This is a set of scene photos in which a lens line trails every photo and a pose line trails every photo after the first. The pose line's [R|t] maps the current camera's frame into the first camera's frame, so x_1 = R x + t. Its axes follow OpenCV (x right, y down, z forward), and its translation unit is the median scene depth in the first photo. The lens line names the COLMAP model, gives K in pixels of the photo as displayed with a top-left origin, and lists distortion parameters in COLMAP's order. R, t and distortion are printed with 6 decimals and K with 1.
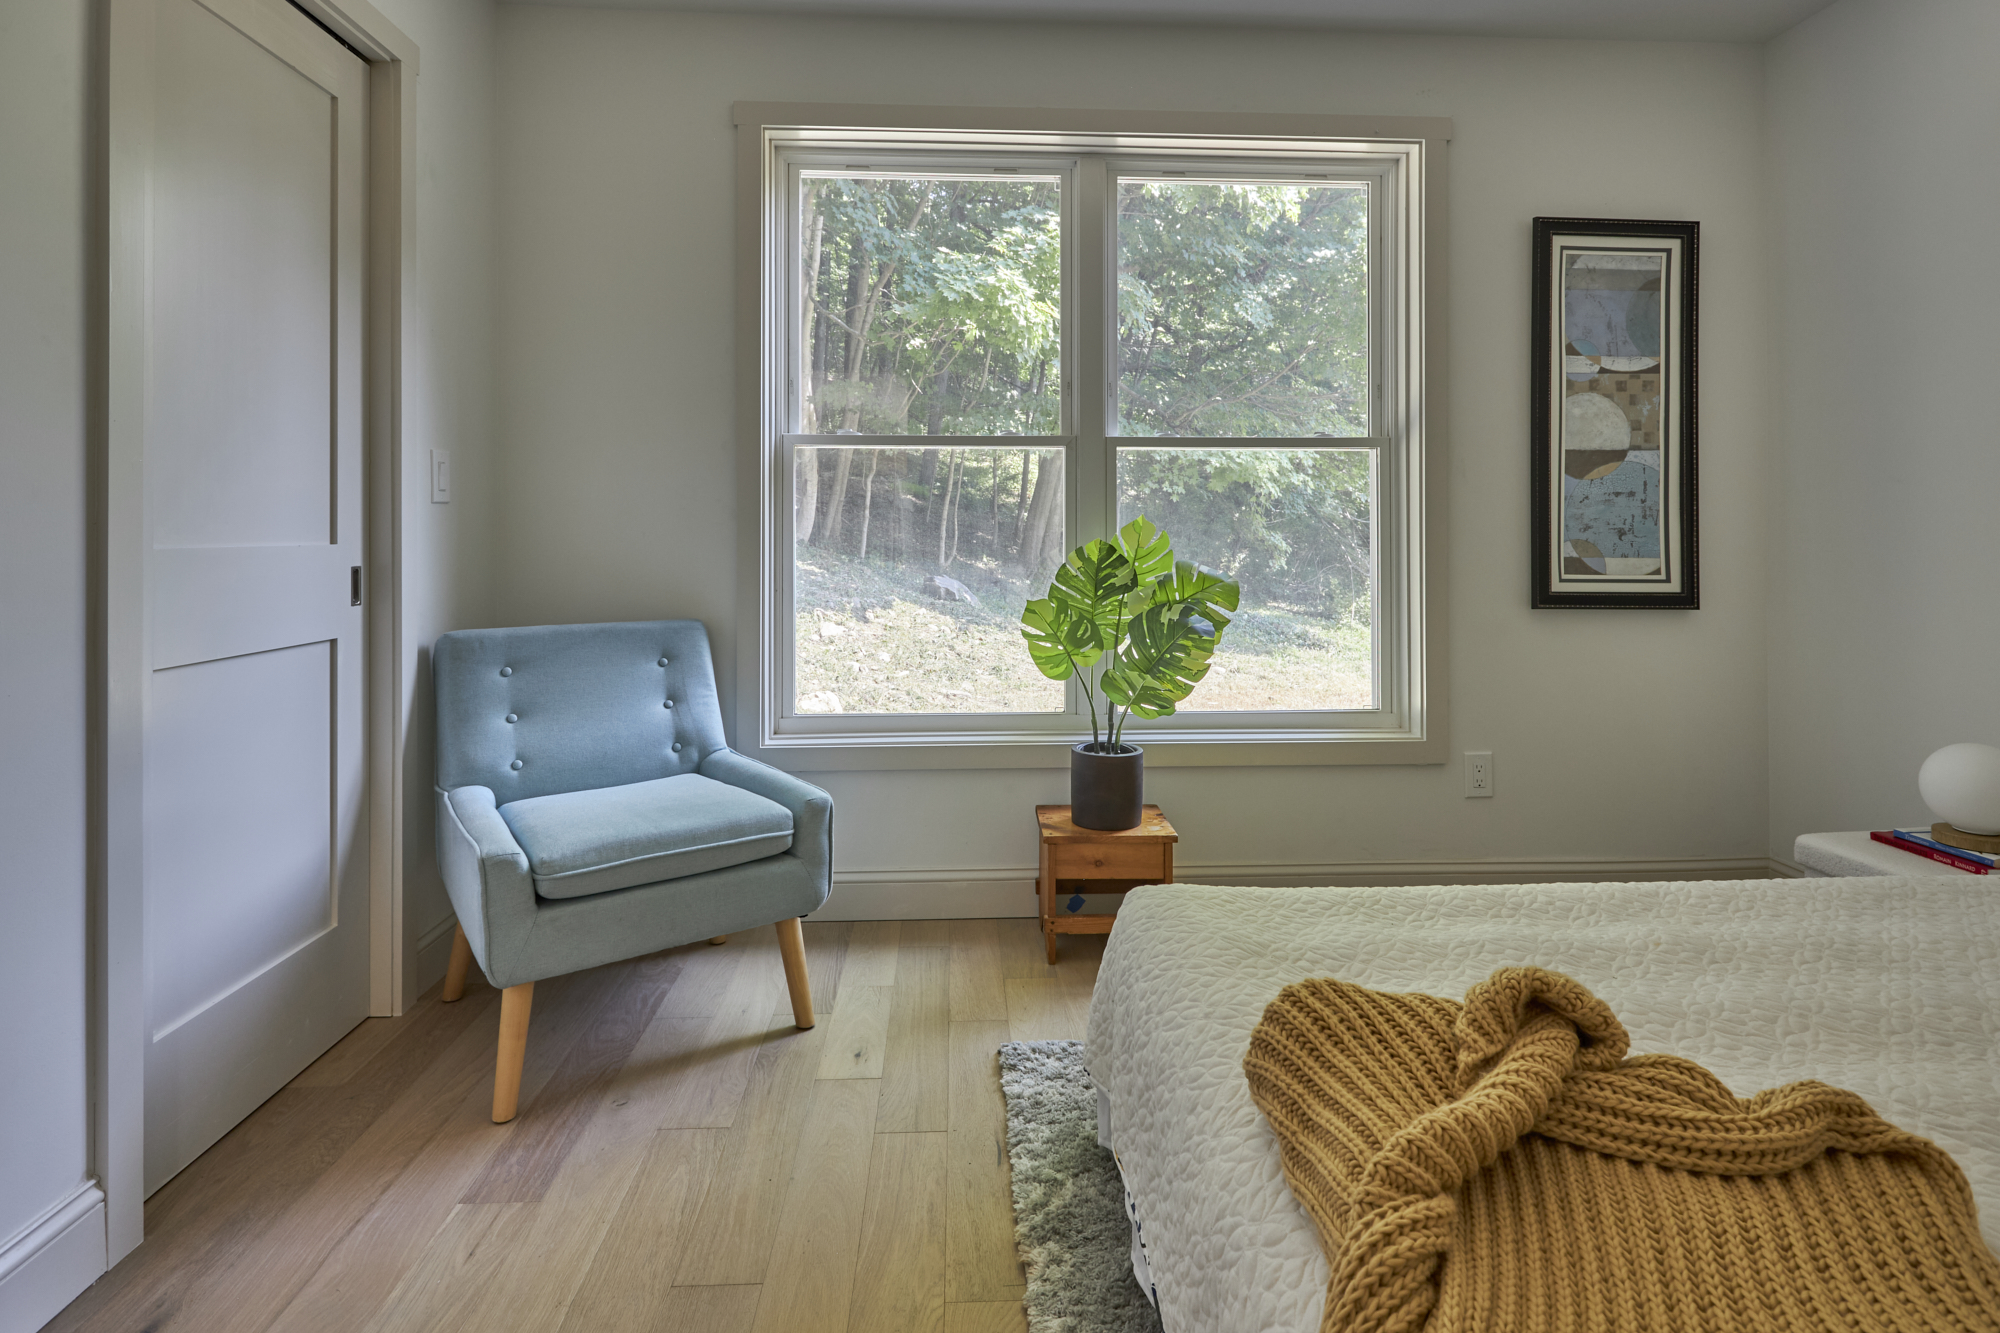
lens RADIAL K [[1056.1, 0, 1004.2], [0, 1056.1, 574.5], [0, 0, 1]] dist [0.002422, -0.002670]
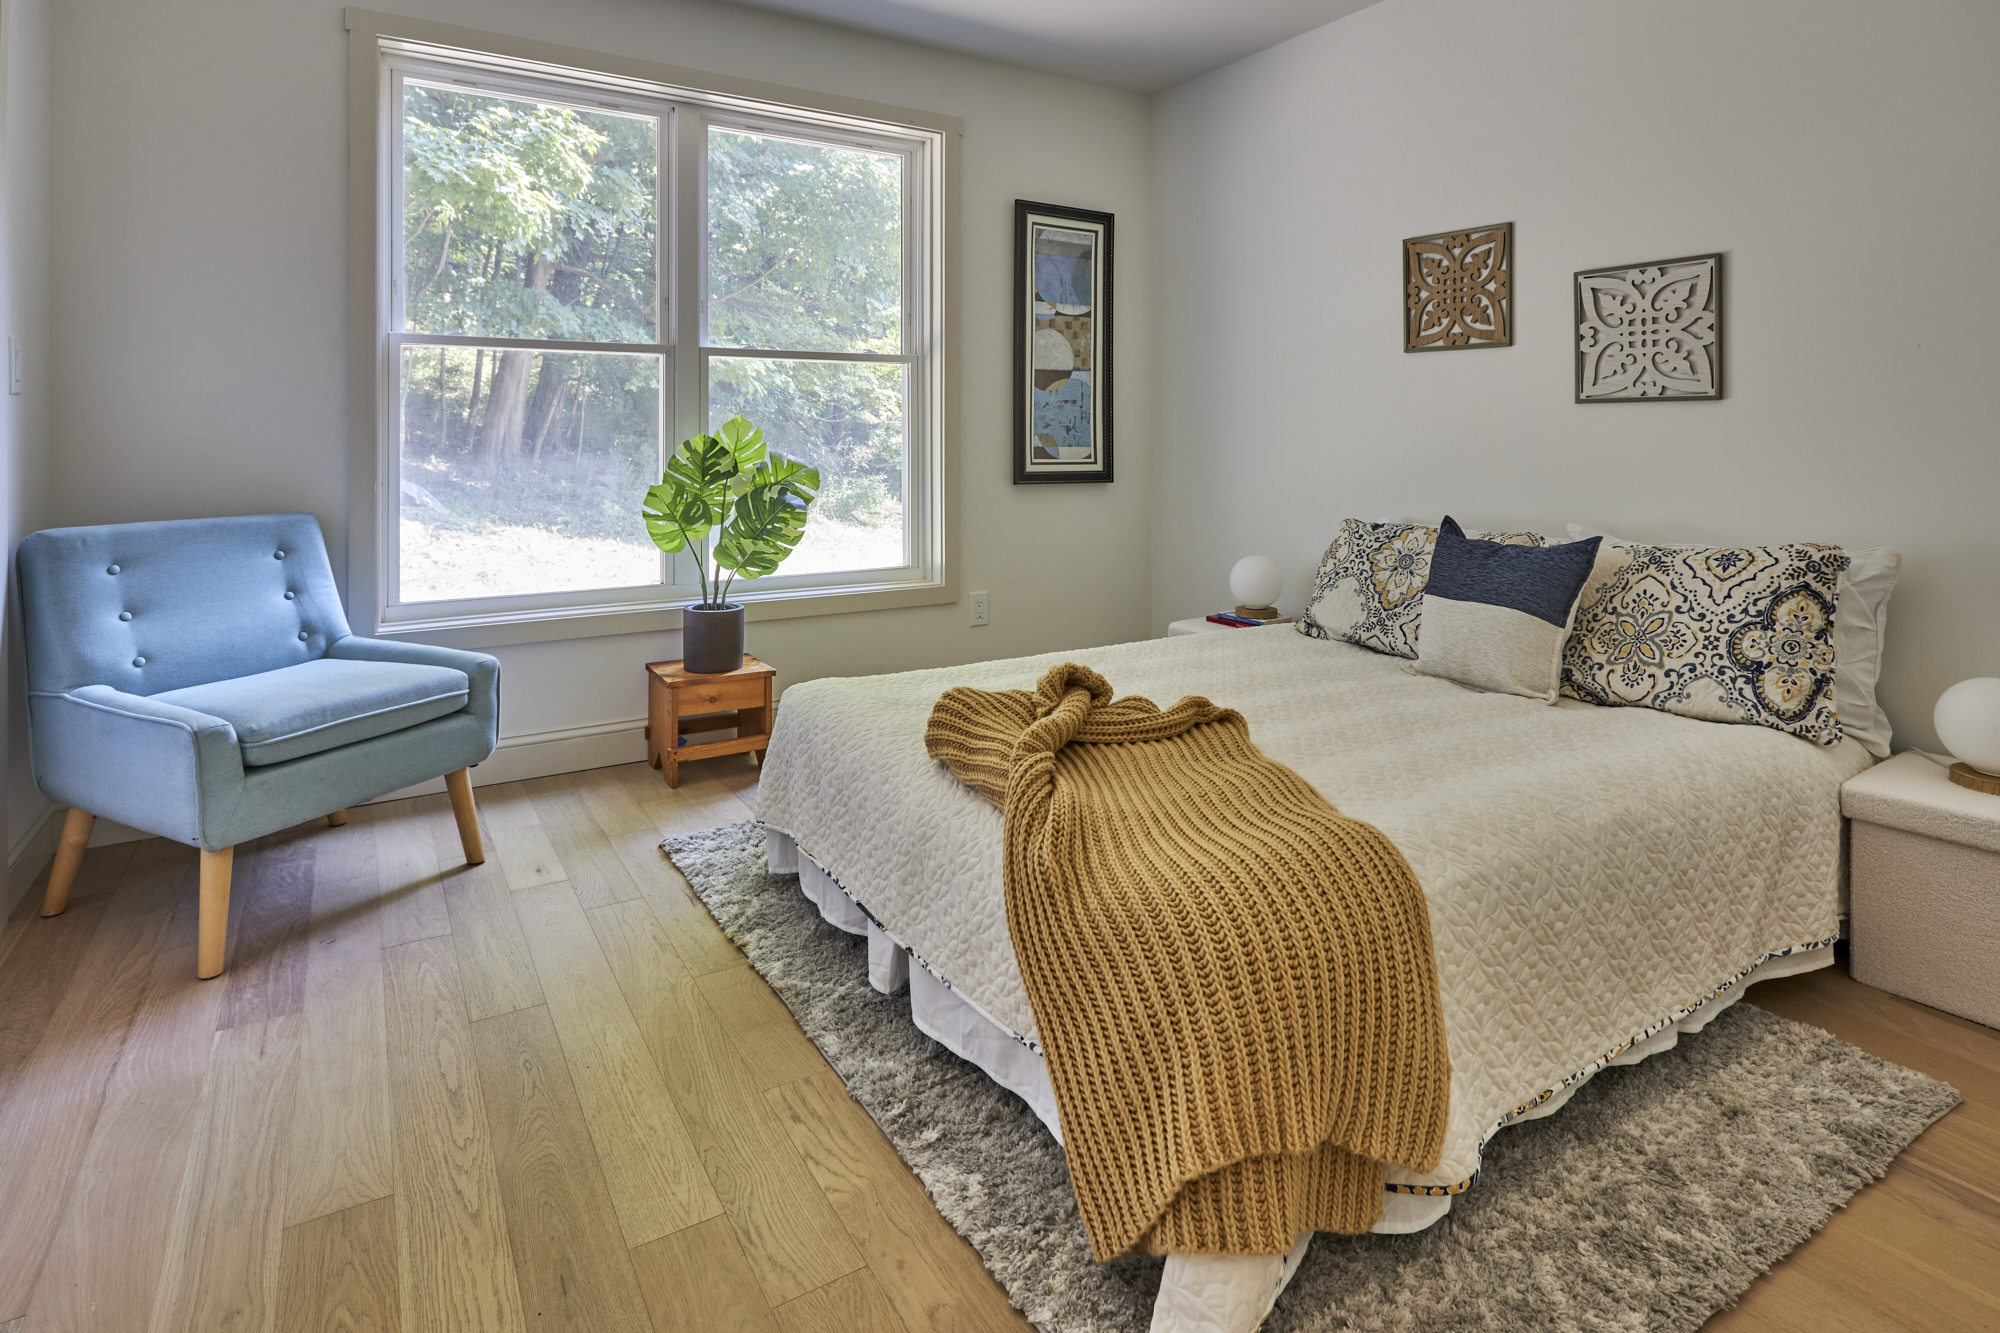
lens RADIAL K [[1056.1, 0, 1004.2], [0, 1056.1, 574.5], [0, 0, 1]] dist [0.002422, -0.002670]
pose [[0.876166, -0.064143, 0.477722, -0.199332], [0.018386, 0.994832, 0.099853, 0.012461], [-0.481658, -0.078704, 0.872818, -0.233356]]
